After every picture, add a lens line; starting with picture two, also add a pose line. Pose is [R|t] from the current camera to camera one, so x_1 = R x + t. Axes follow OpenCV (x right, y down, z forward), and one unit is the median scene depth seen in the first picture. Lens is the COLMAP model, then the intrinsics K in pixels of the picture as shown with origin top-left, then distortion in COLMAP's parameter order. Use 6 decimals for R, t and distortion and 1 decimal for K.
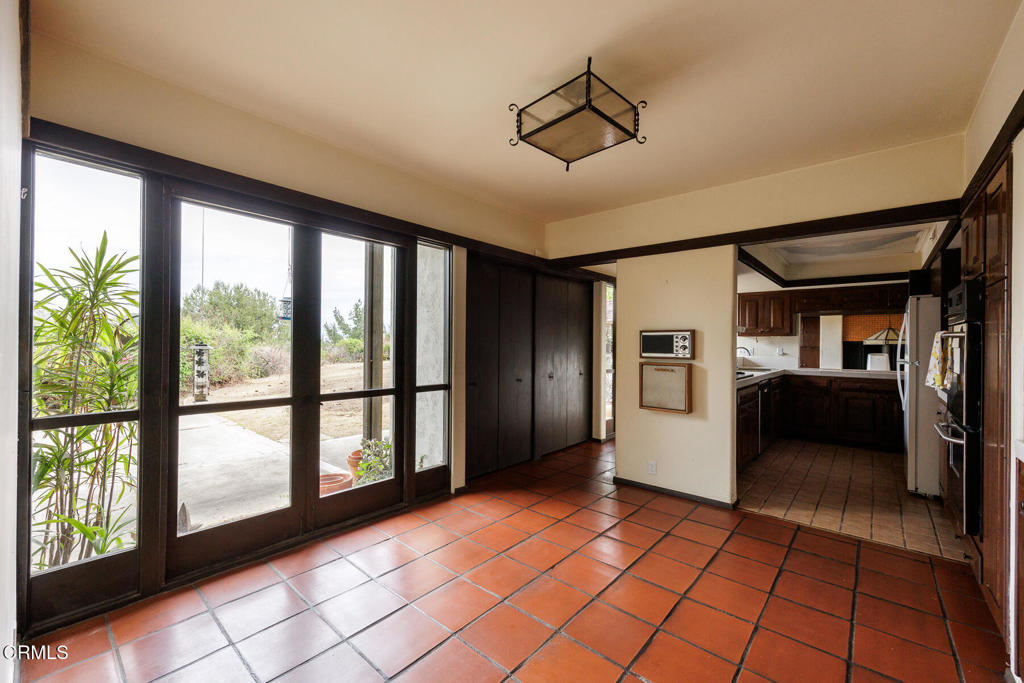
lens RADIAL K [[427.6, 0, 487.5], [0, 427.6, 341.9], [0, 0, 1]] dist [-0.000325, -0.000031]
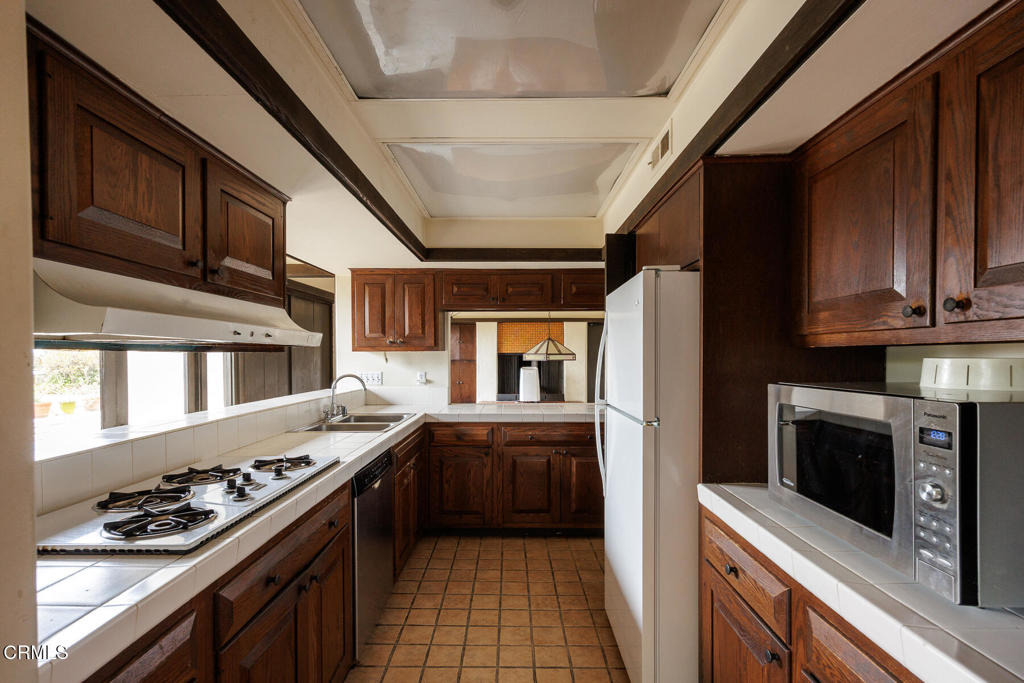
lens RADIAL K [[491.2, 0, 512.4], [0, 491.2, 360.2], [0, 0, 1]] dist [0.000837, 0.000106]
pose [[0.739951, -0.018866, 0.672396, 0.515653], [0.005504, 0.999743, 0.021994, -0.022699], [-0.672638, -0.012573, 0.739865, 0.670331]]
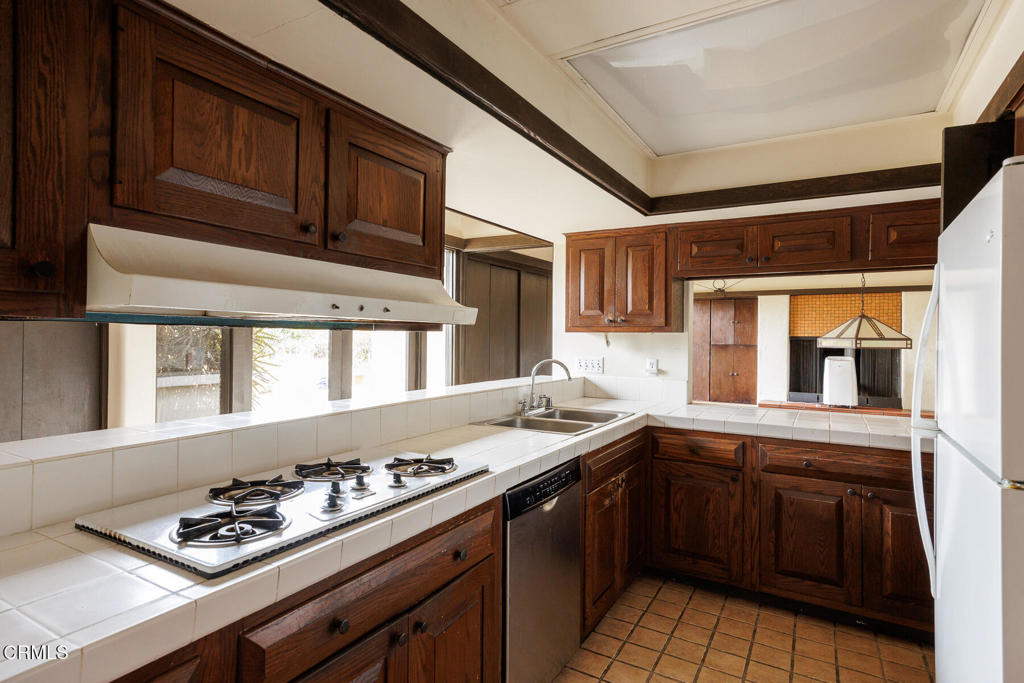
lens RADIAL K [[552.3, 0, 499.4], [0, 552.3, 332.3], [0, 0, 1]] dist [0.023554, -0.000282]
pose [[0.980176, 0.001269, 0.198124, 0.641814], [-0.001364, 0.999999, 0.000340, -0.020282], [-0.198124, -0.000603, 0.980177, 0.723567]]
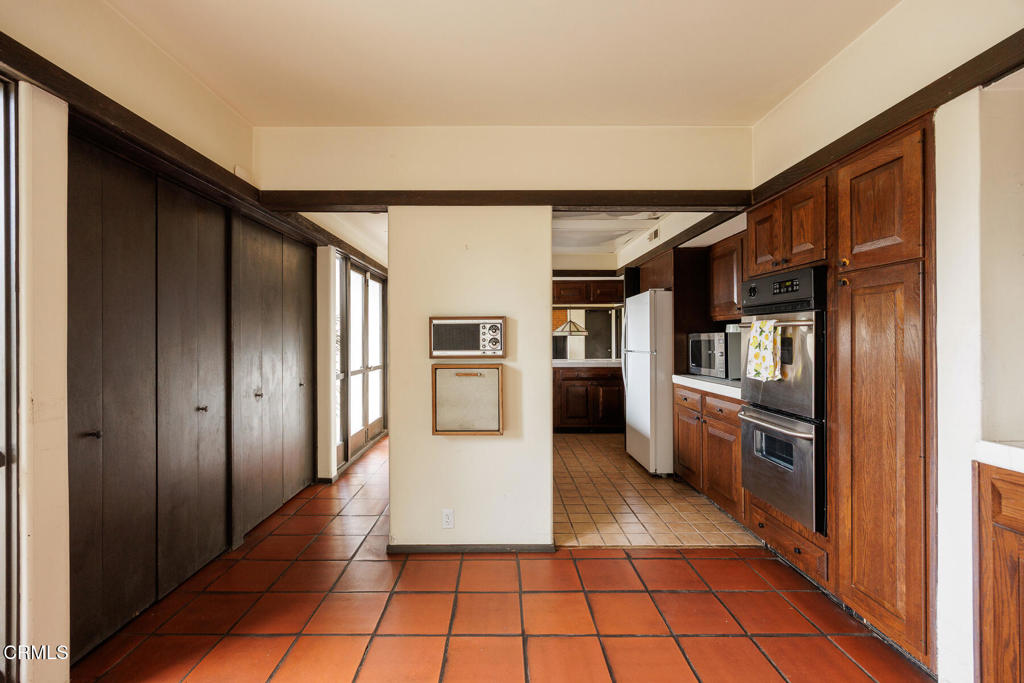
lens RADIAL K [[455.3, 0, 500.7], [0, 455.3, 336.2], [0, 0, 1]] dist [-0.002960, 0.000019]
pose [[0.730831, -0.009833, 0.682488, -0.044132], [0.008845, 0.999949, 0.004934, 0.000676], [-0.682502, 0.002431, 0.730880, 0.399369]]
